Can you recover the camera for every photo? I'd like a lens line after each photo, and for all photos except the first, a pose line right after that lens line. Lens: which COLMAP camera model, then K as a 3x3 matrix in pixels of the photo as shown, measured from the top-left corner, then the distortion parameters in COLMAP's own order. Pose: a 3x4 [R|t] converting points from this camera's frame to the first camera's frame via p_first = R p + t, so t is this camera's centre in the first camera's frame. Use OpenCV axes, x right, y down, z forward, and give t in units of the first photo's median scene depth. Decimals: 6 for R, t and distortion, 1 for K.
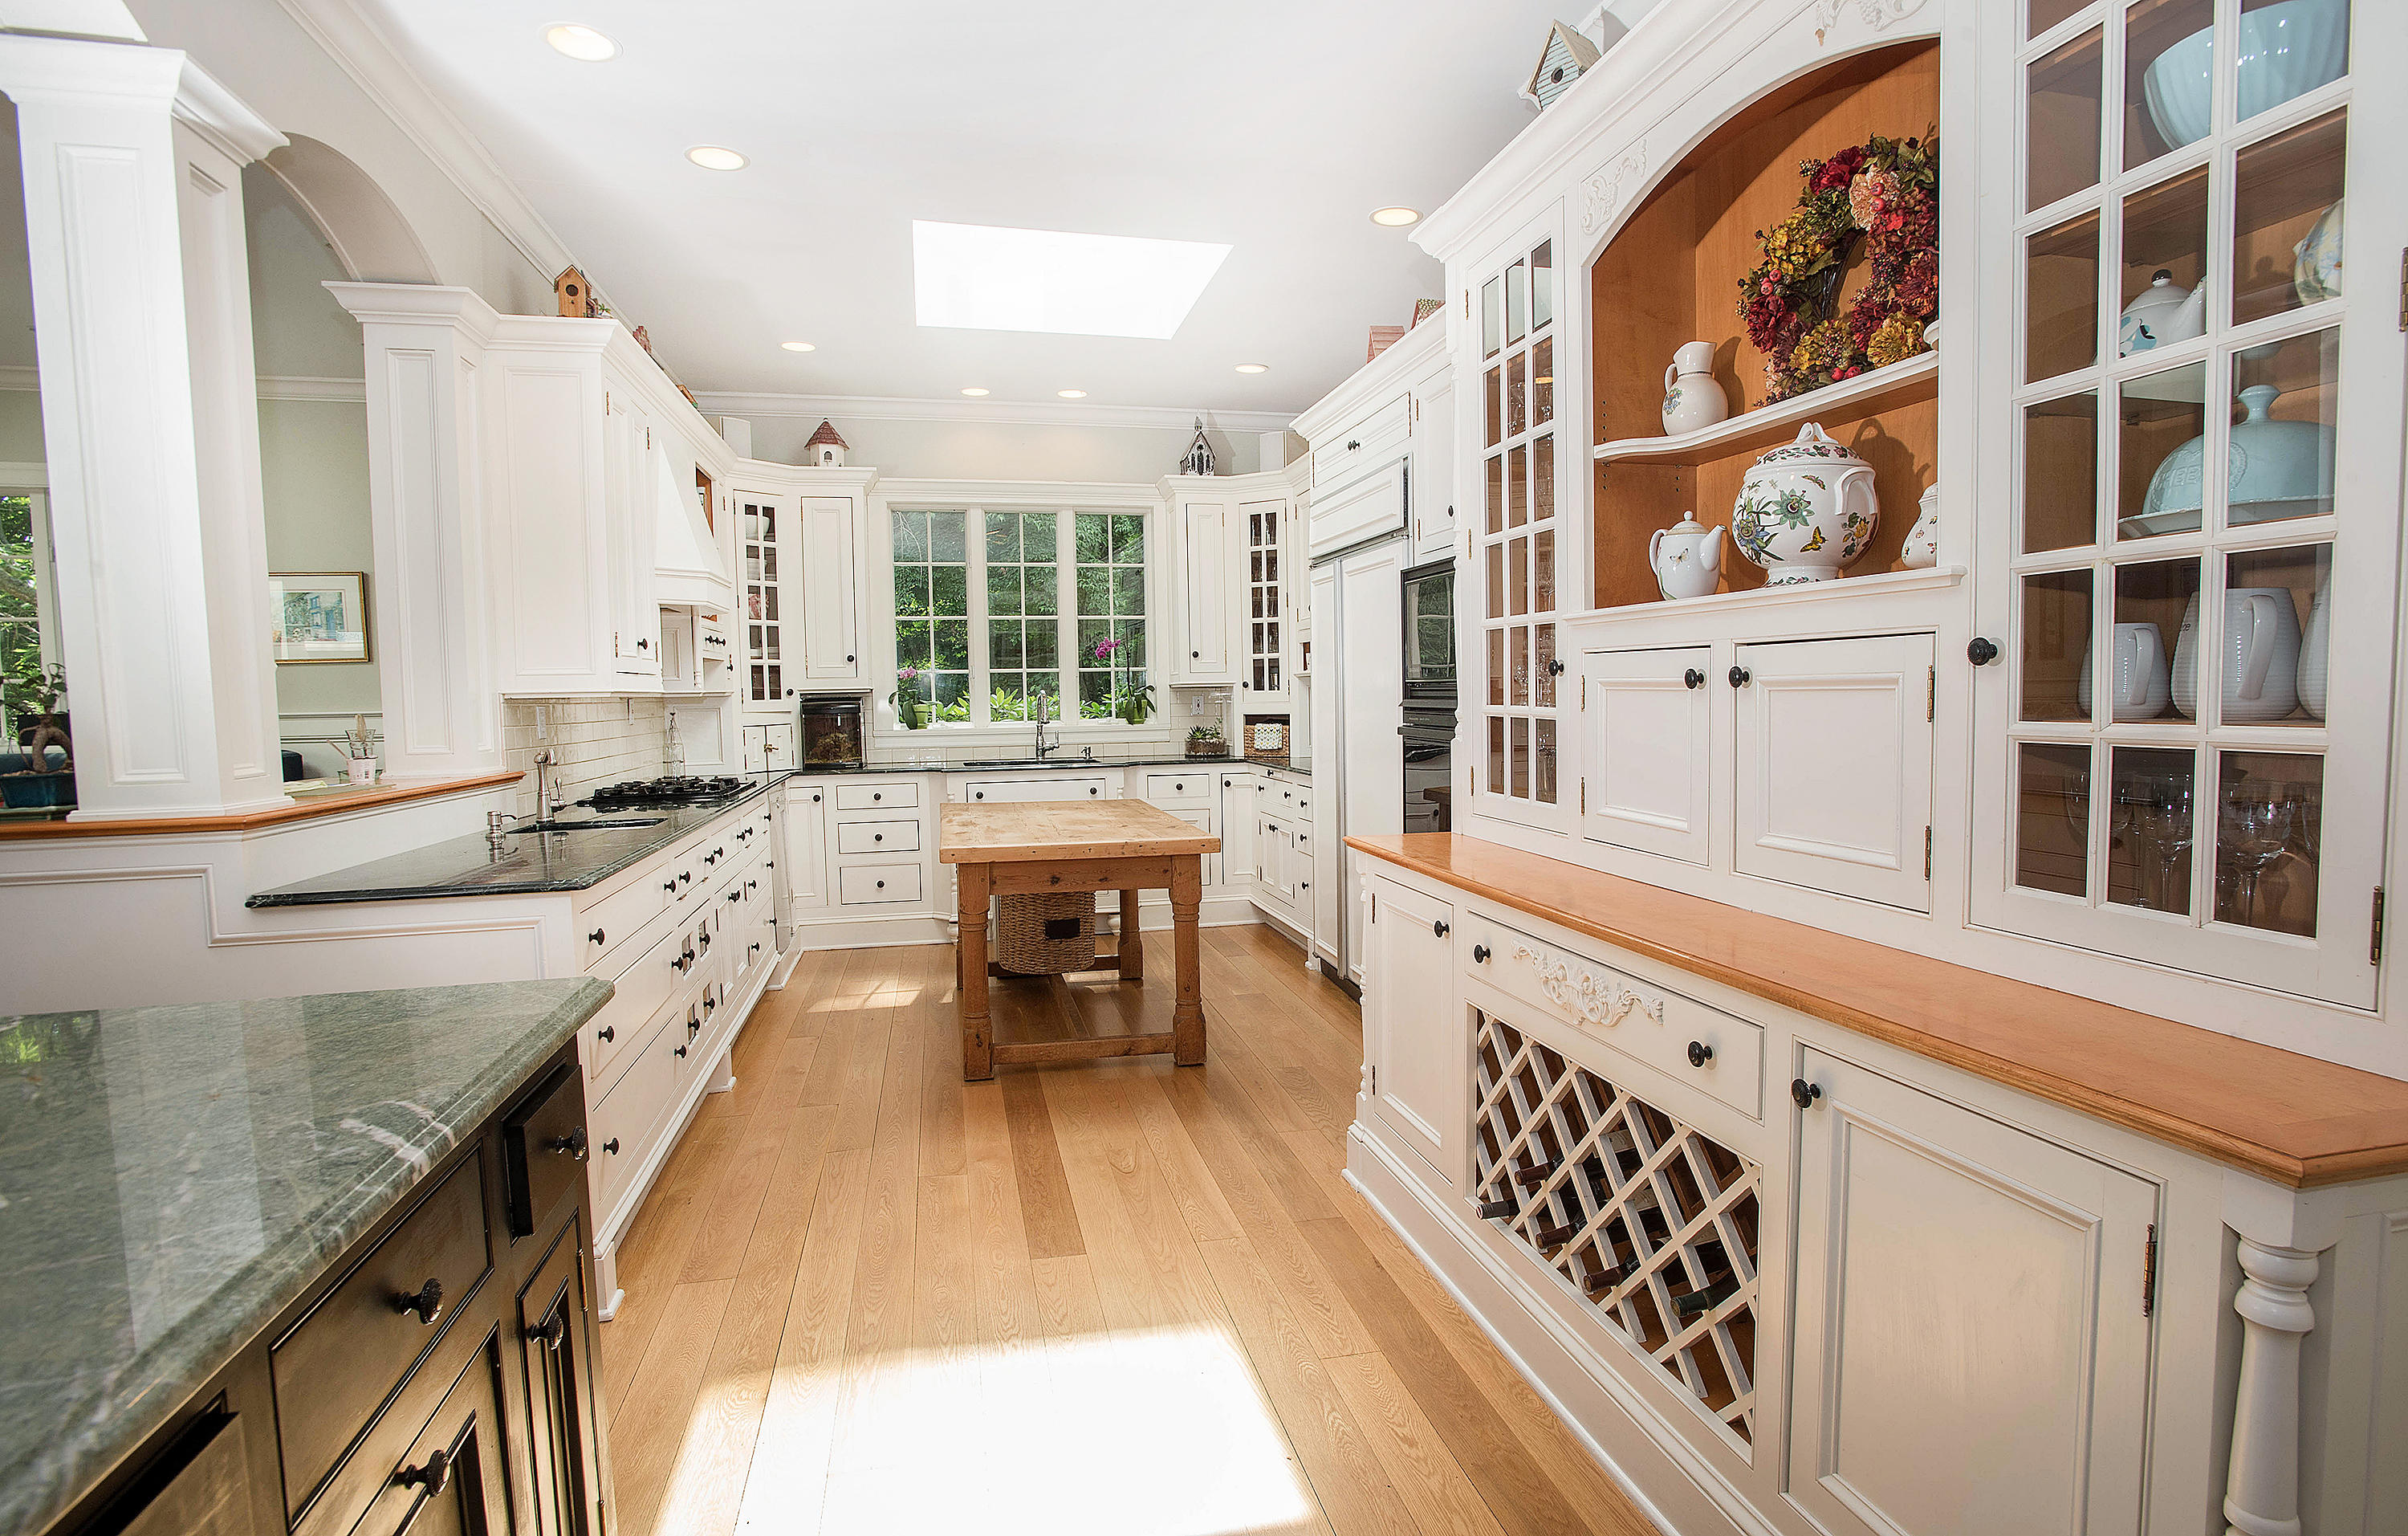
lens RADIAL K [[1248.1, 0, 1234.3], [0, 1248.1, 760.0], [0, 0, 1]] dist [-0.038956, 0.000437]
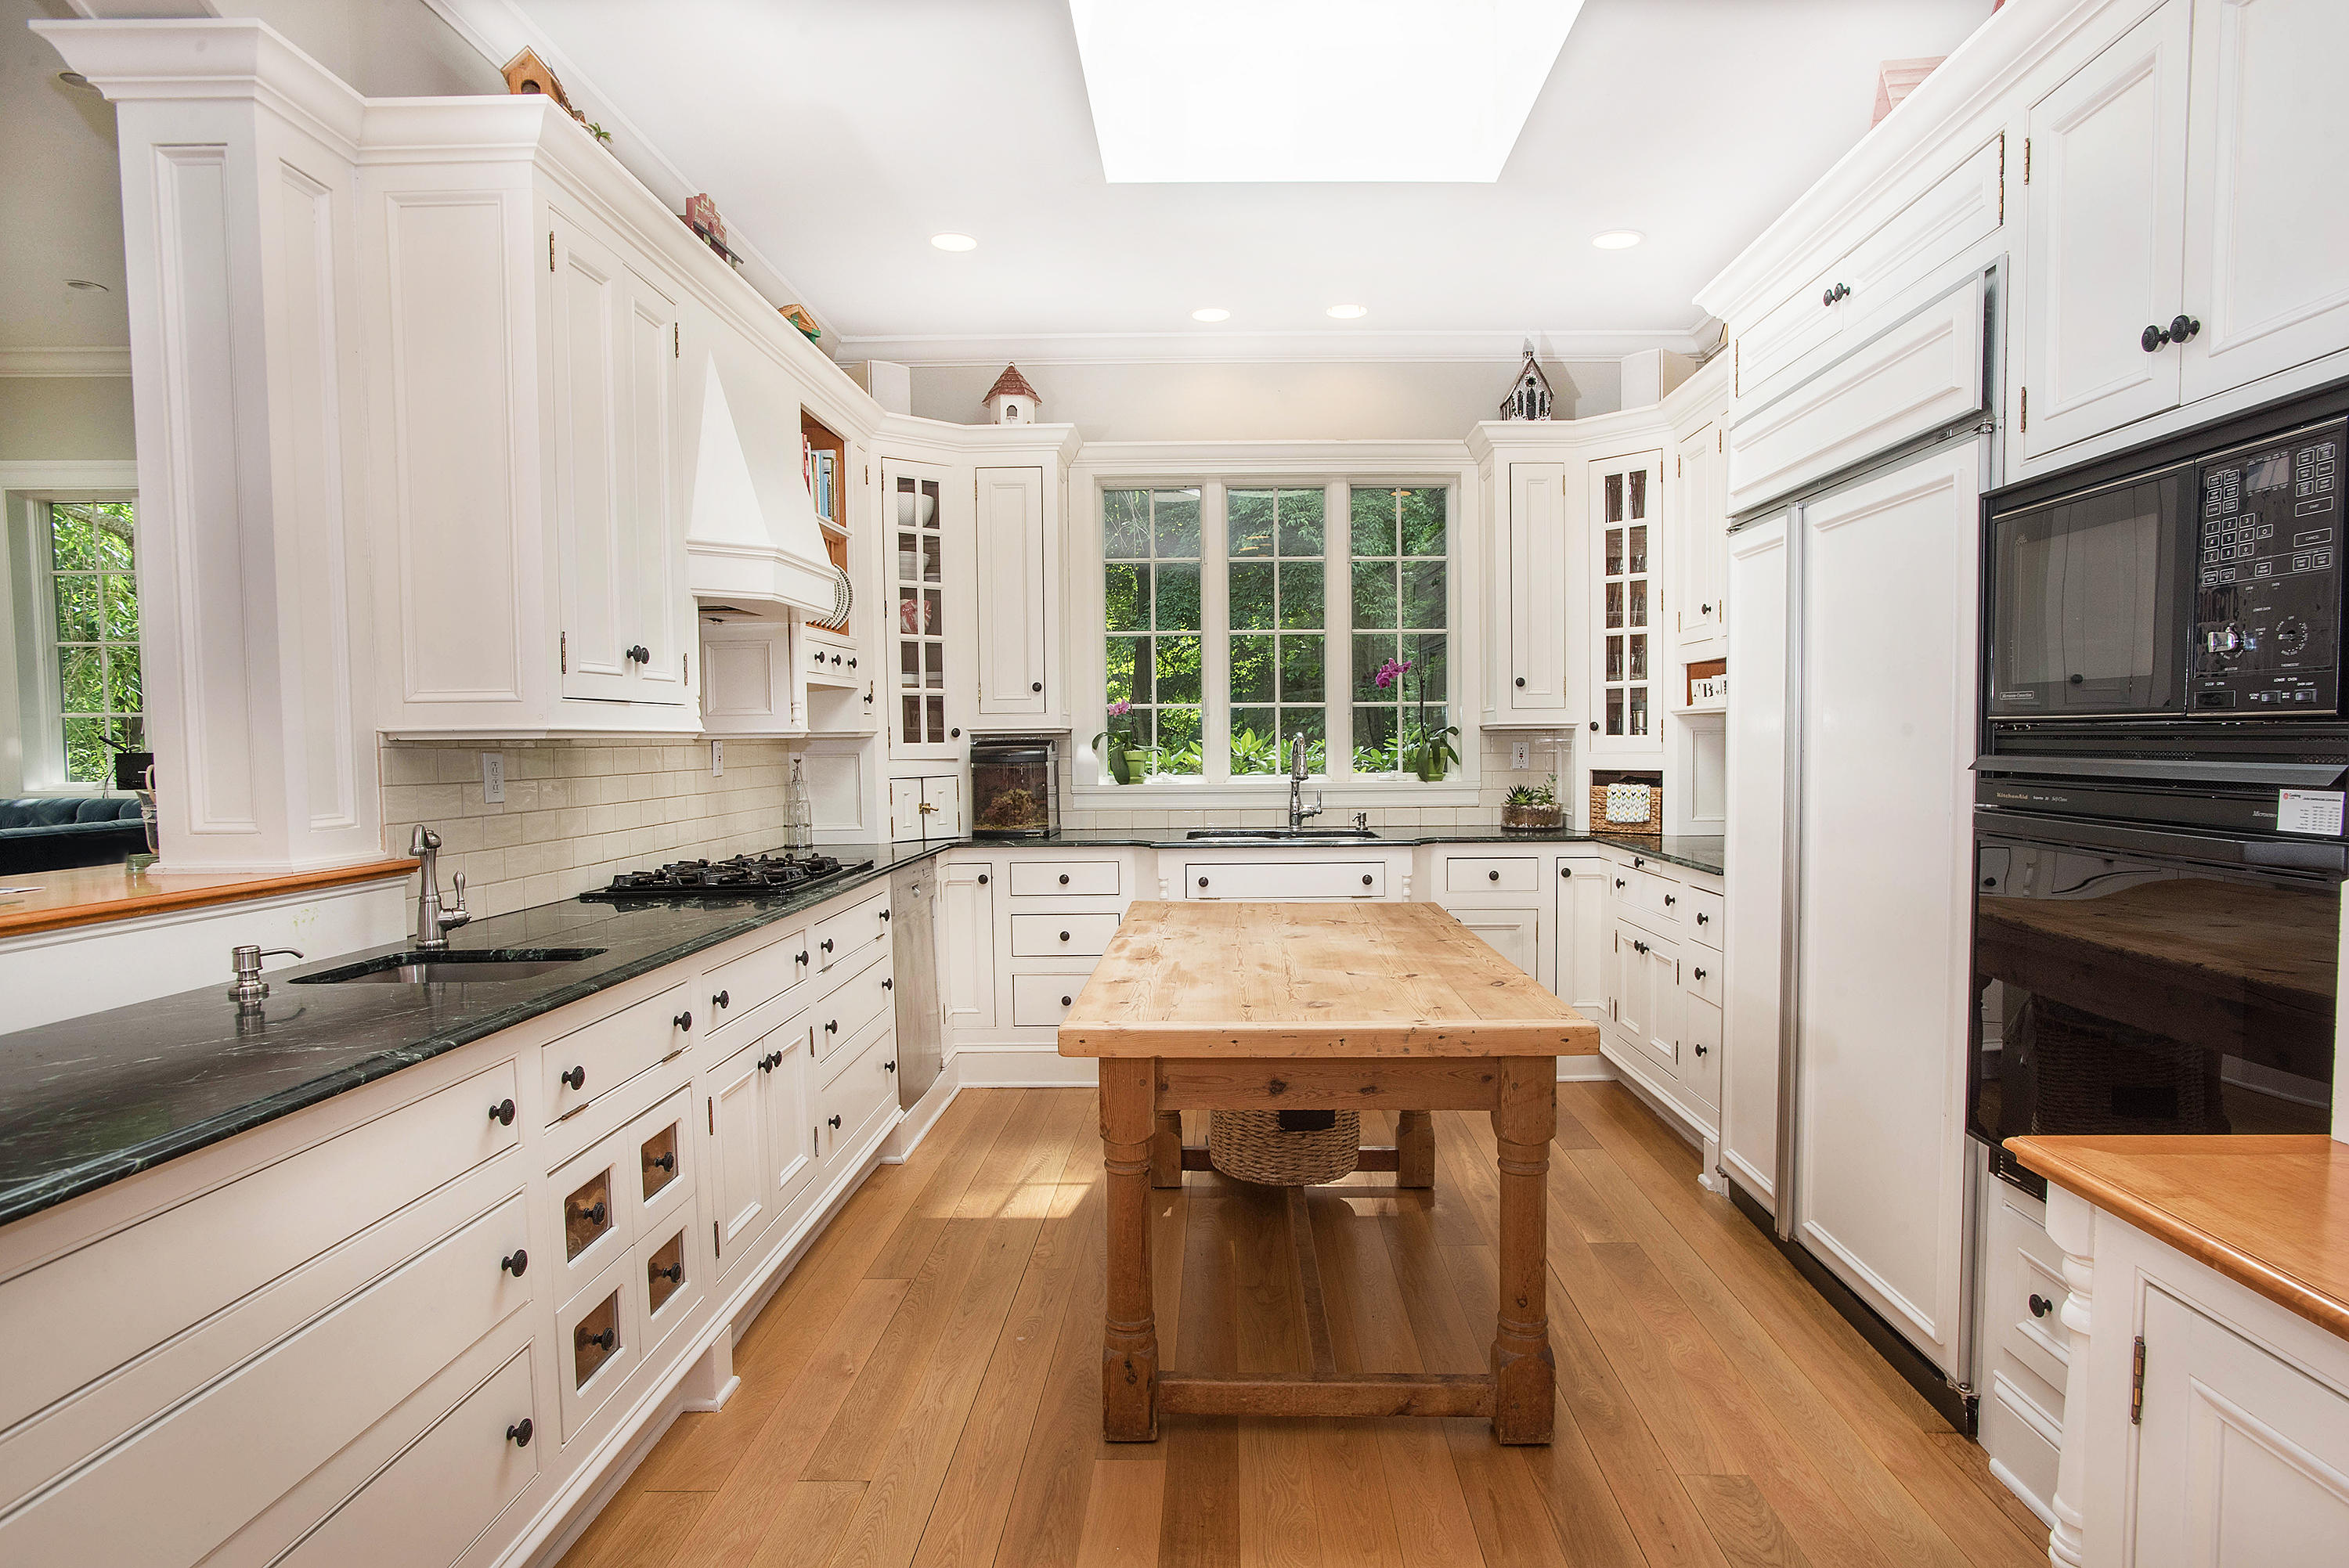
lens RADIAL K [[1275.4, 0, 1209.6], [0, 1275.4, 808.0], [0, 0, 1]] dist [-0.081456, 0.052821]
pose [[0.969338, 0.019940, -0.244920, -0.026759], [-0.019272, 0.999801, 0.005124, -0.016770], [0.244973, -0.000247, 0.969530, 0.306792]]
